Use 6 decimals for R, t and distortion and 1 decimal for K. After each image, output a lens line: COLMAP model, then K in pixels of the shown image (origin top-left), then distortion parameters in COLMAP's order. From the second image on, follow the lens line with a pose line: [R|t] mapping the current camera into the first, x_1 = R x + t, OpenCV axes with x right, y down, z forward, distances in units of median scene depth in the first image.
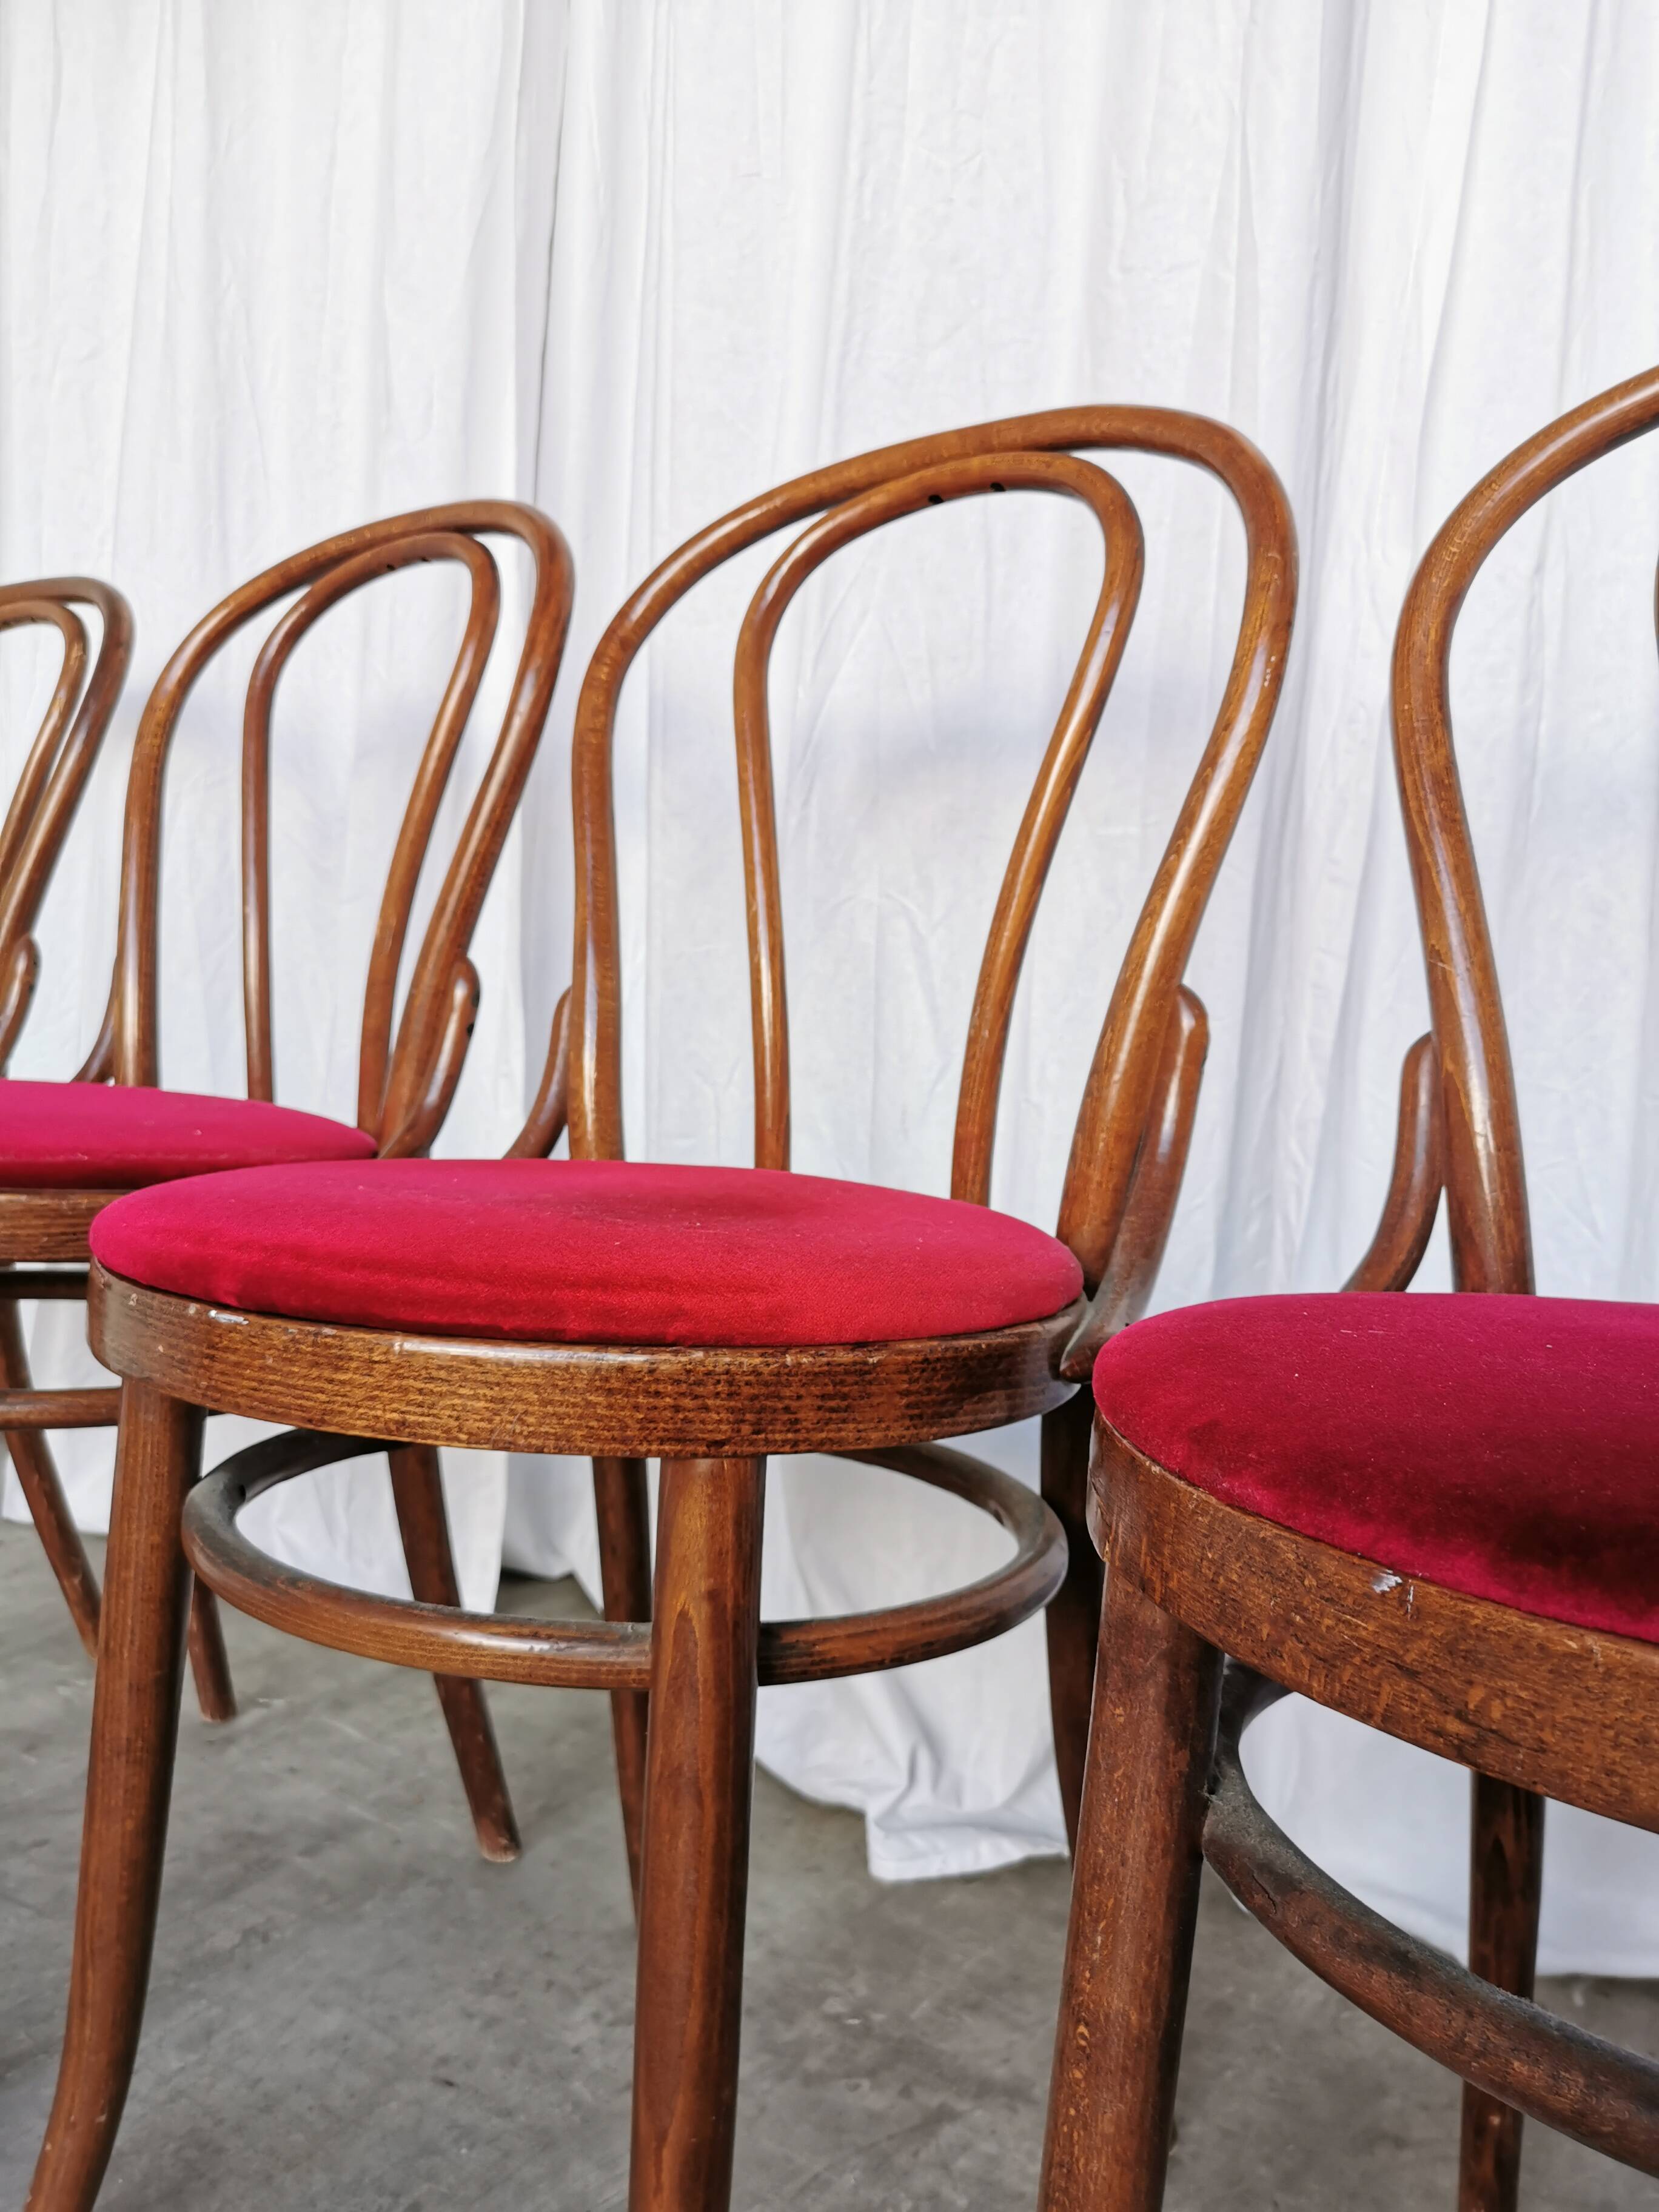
lens RADIAL K [[1715.4, 0, 825.4], [0, 1715.4, 1097.9], [0, 0, 1]] dist [0.045986, -0.059213]
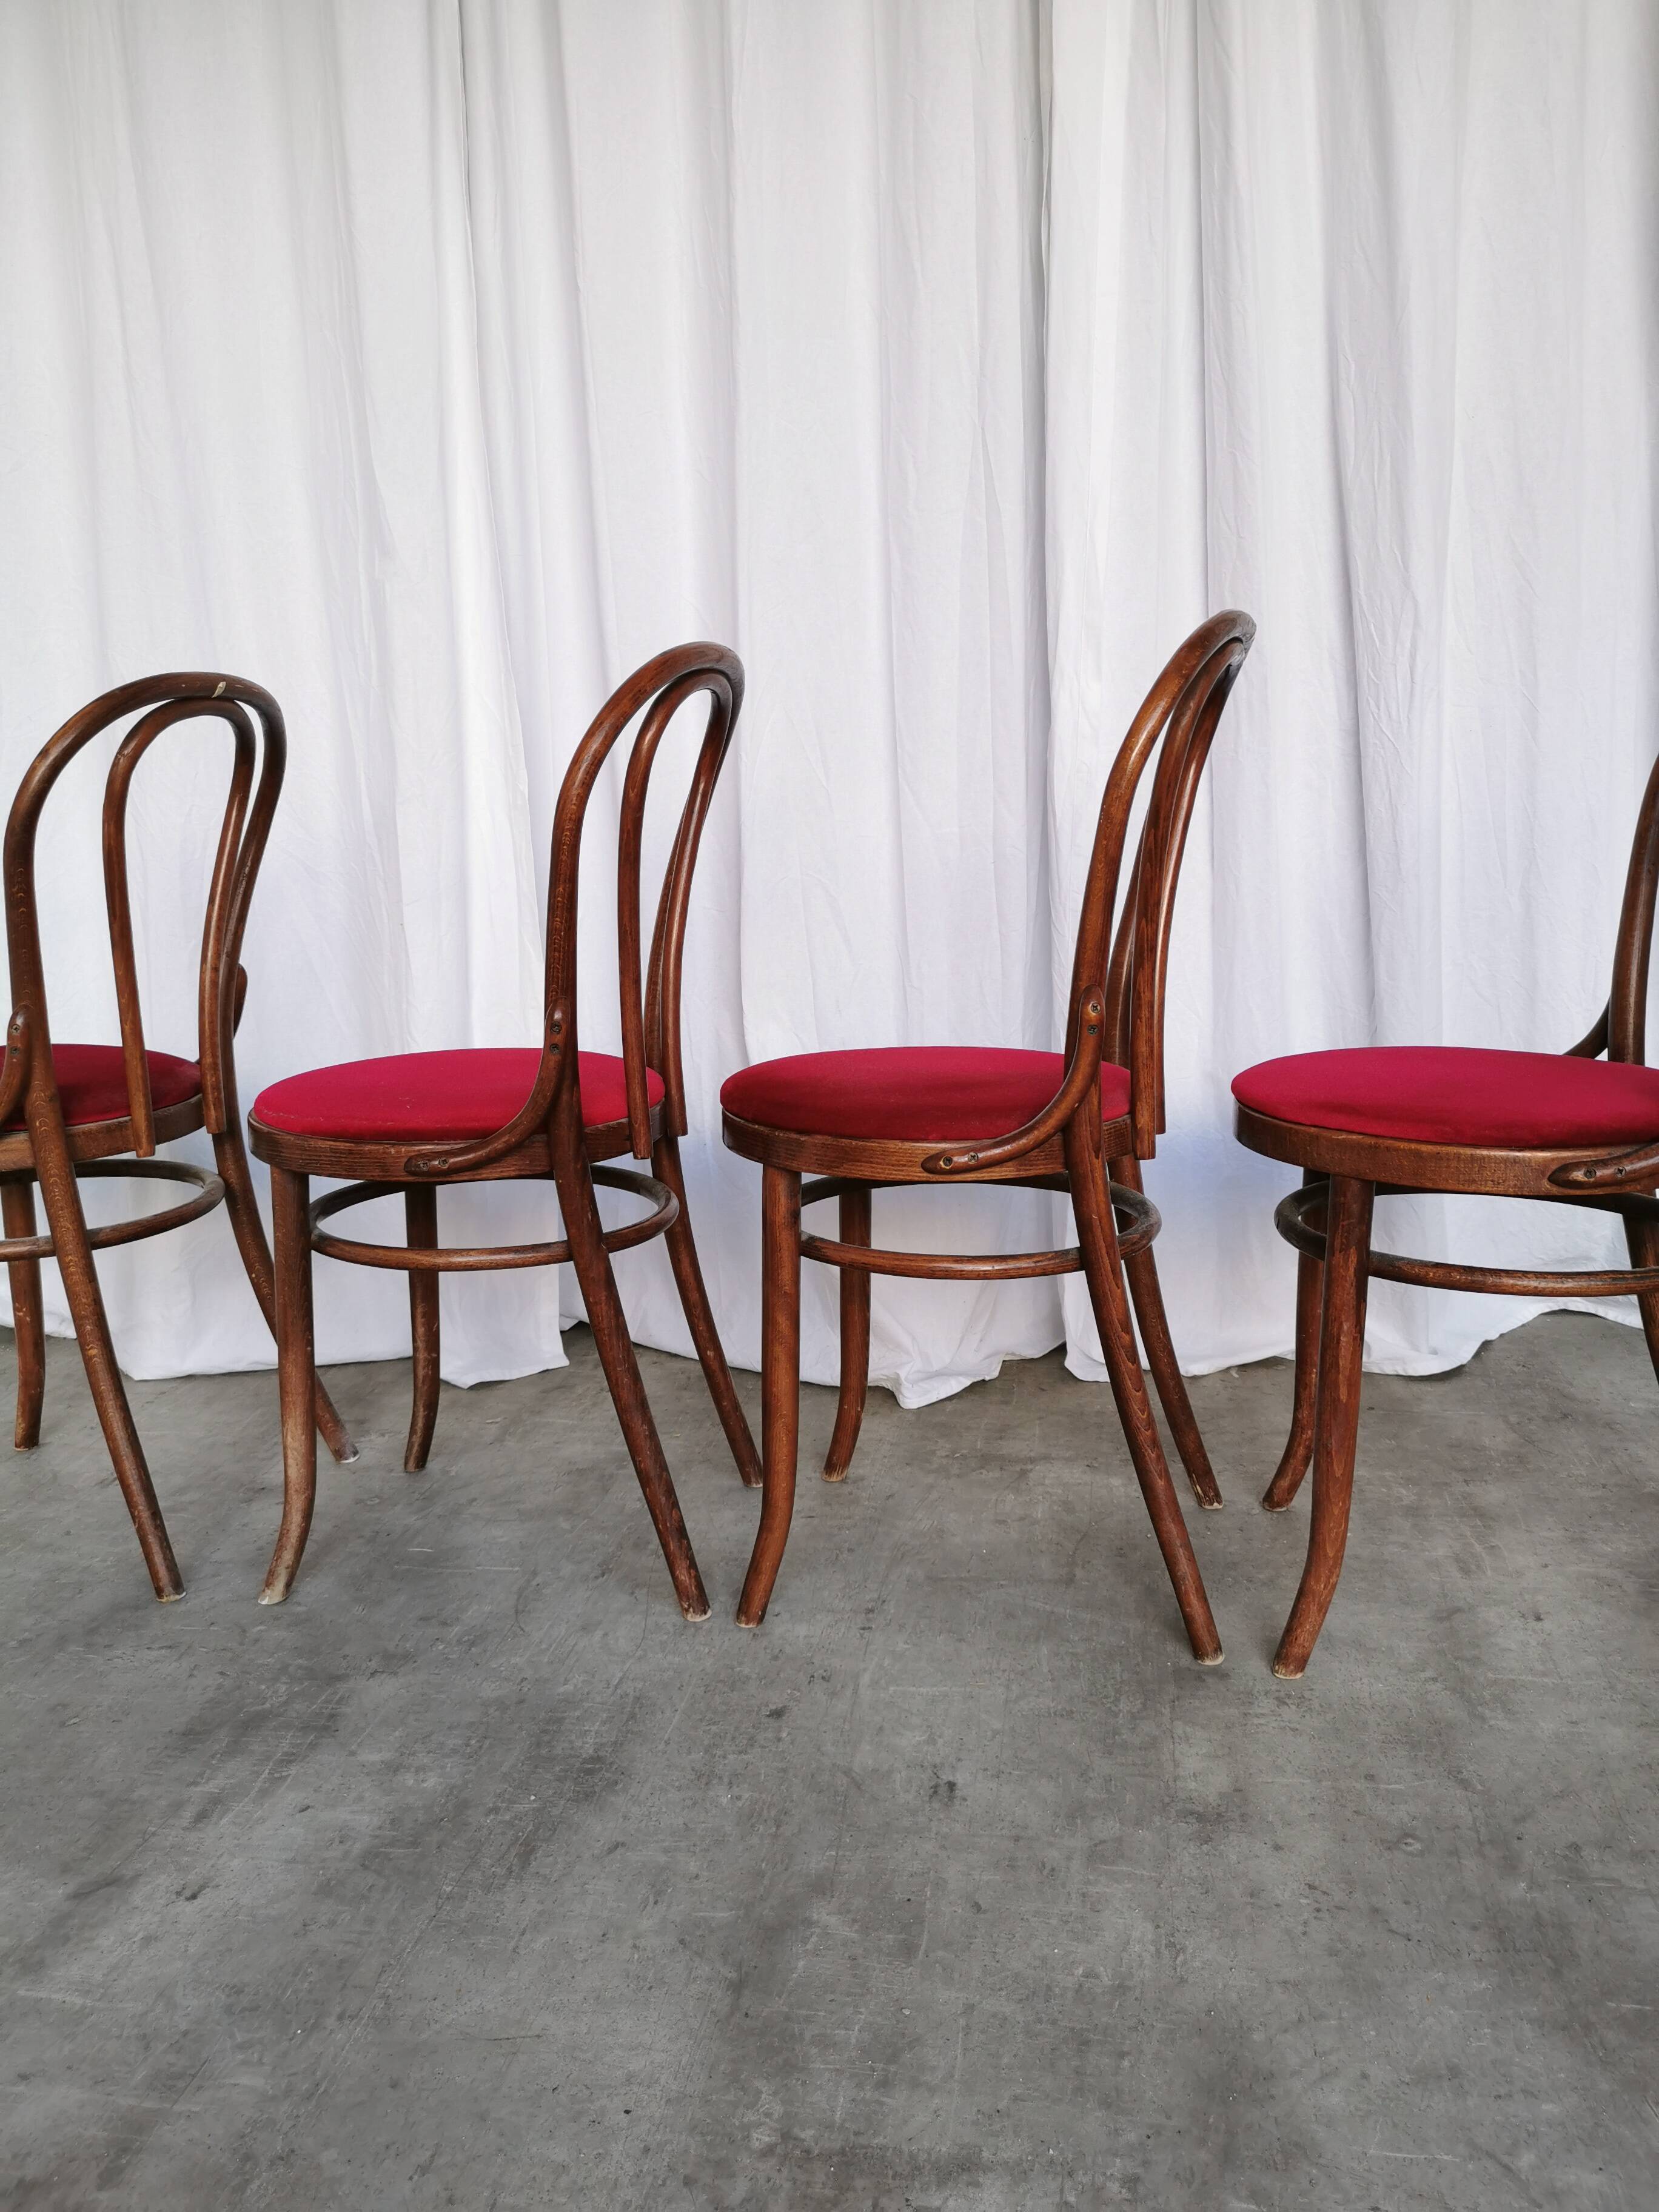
lens RADIAL K [[1715.4, 0, 828.5], [0, 1715.4, 1100.1], [0, 0, 1]] dist [0.045986, -0.059213]
pose [[0.908457, -0.158568, 0.386734, -0.820896], [0.112027, 0.983765, 0.140204, -0.173384], [-0.402687, -0.084045, 0.911471, -0.731986]]
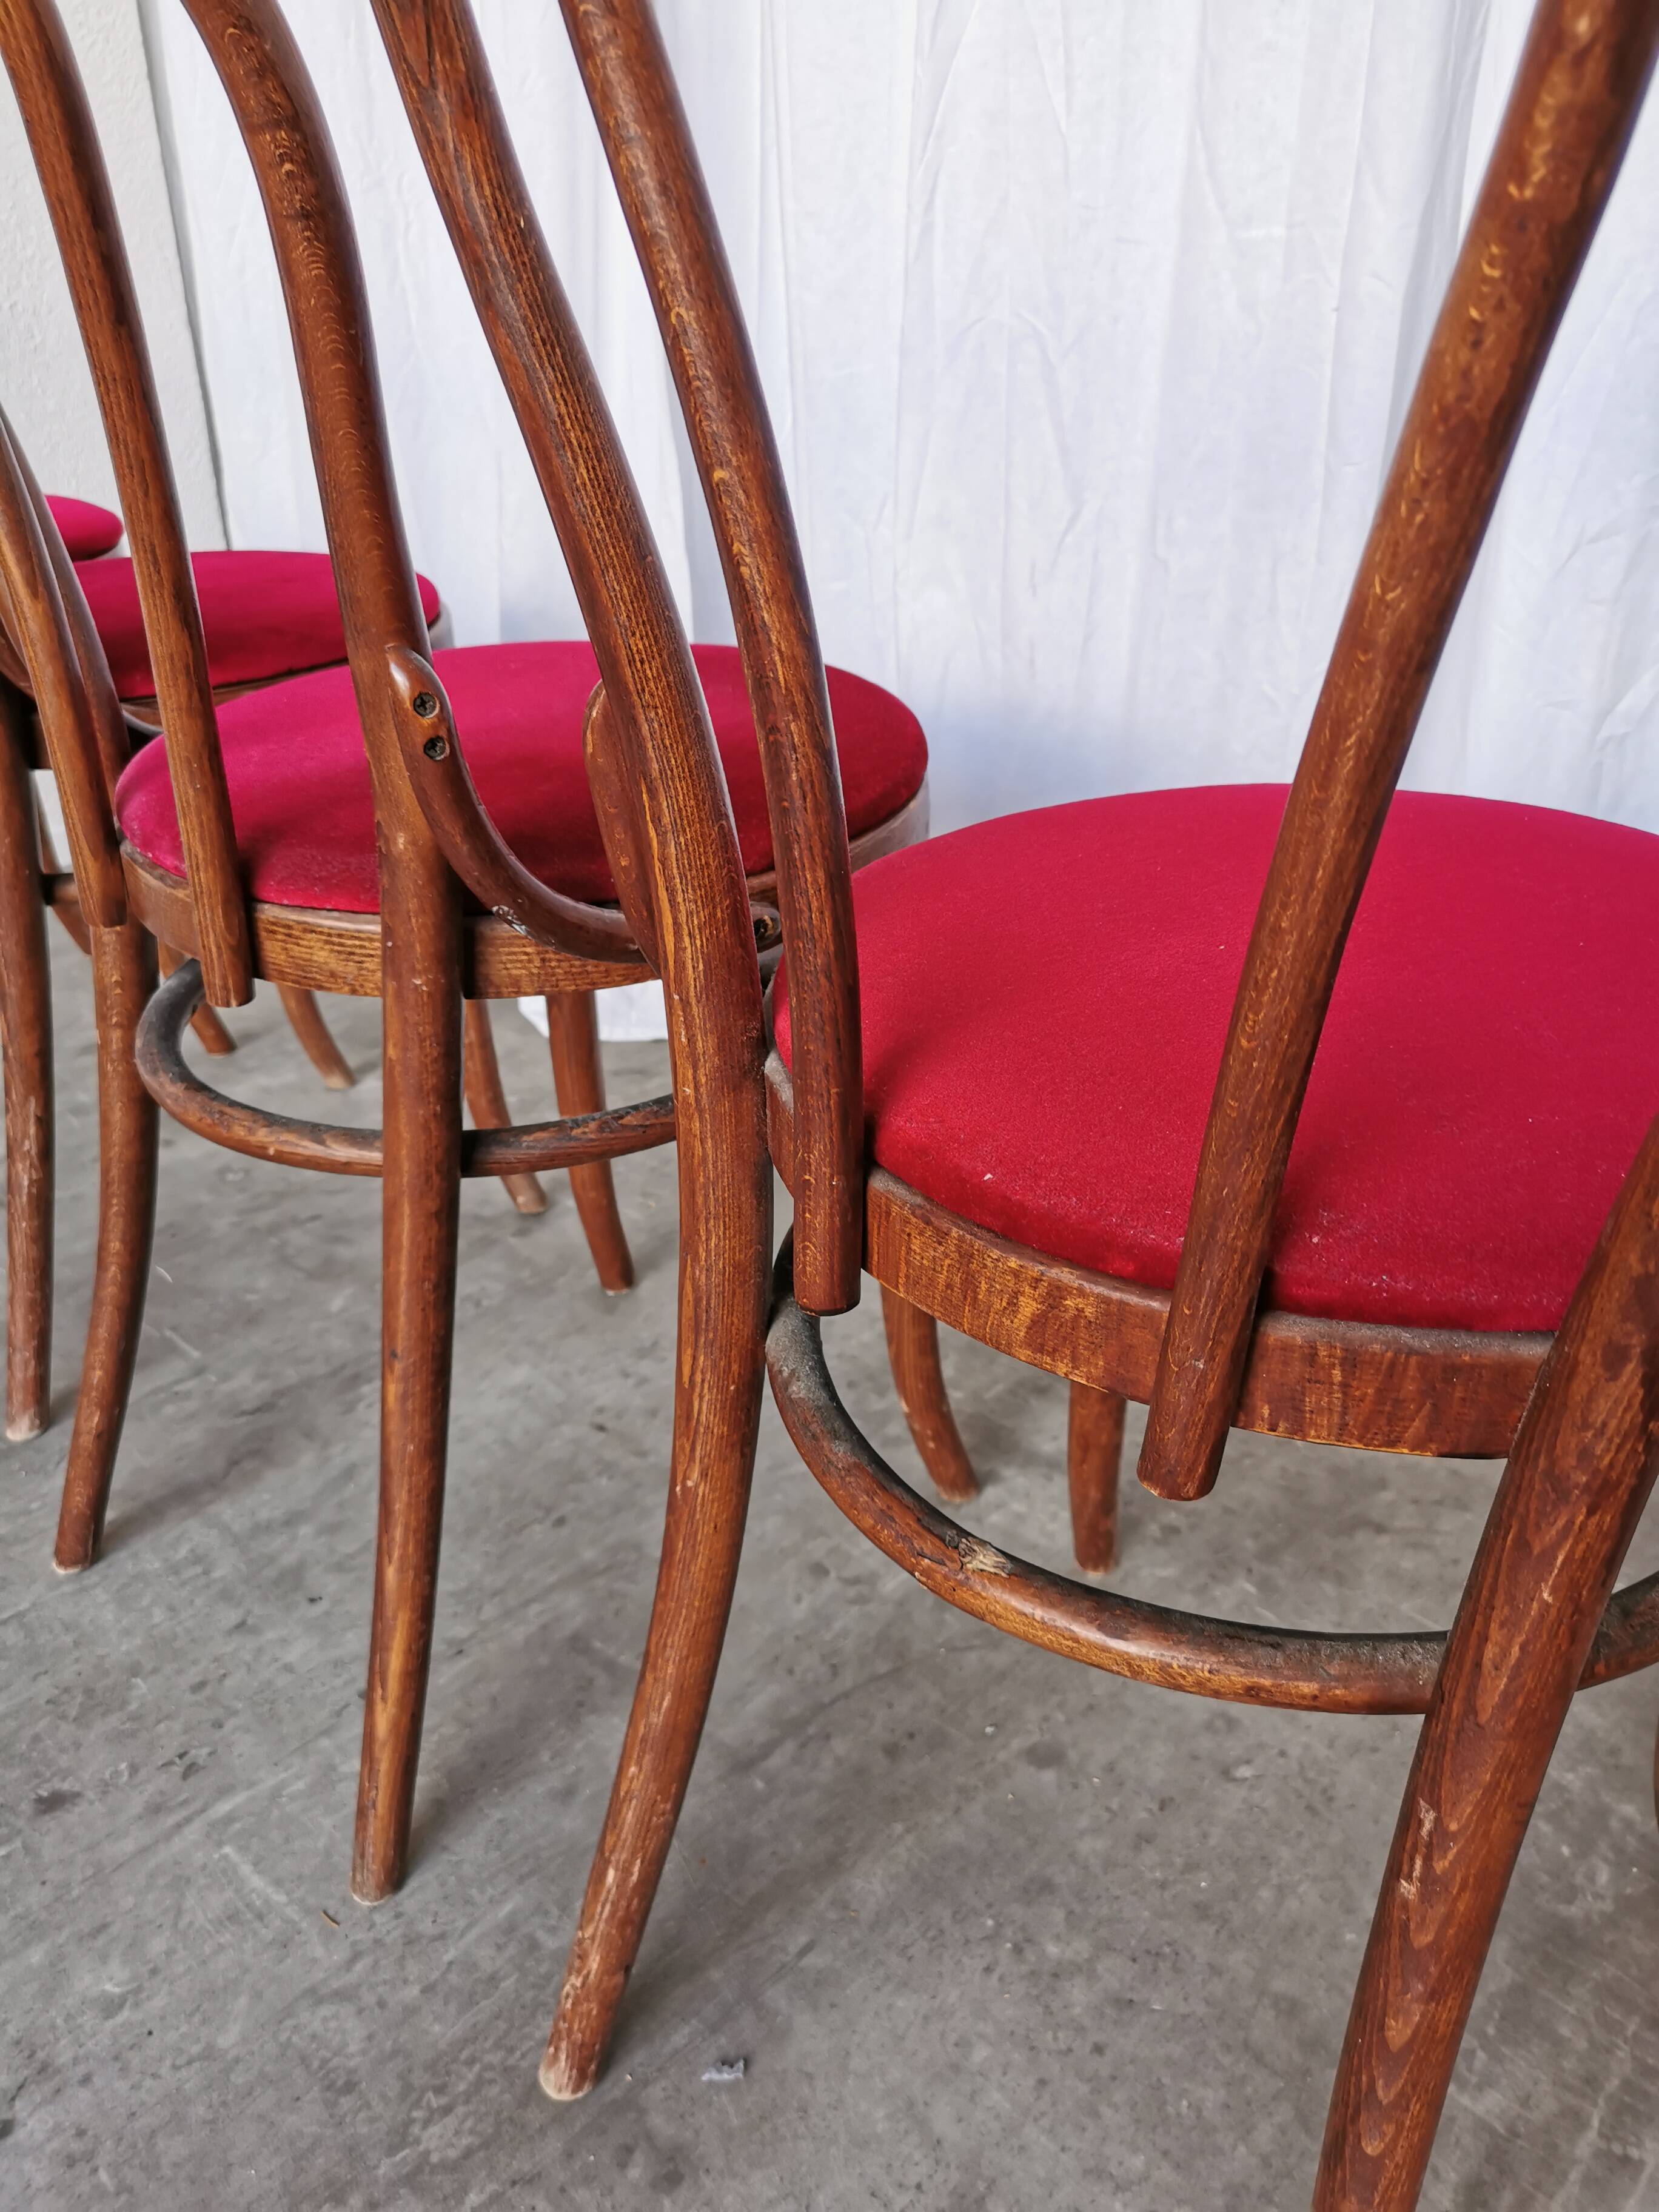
lens RADIAL K [[1715.4, 0, 830.6], [0, 1715.4, 1112.2], [0, 0, 1]] dist [0.045986, -0.059213]
pose [[0.978466, 0.032144, -0.203889, 0.180218], [0.050346, 0.920799, 0.386775, -0.113893], [0.200174, -0.388711, 0.899352, -0.012089]]
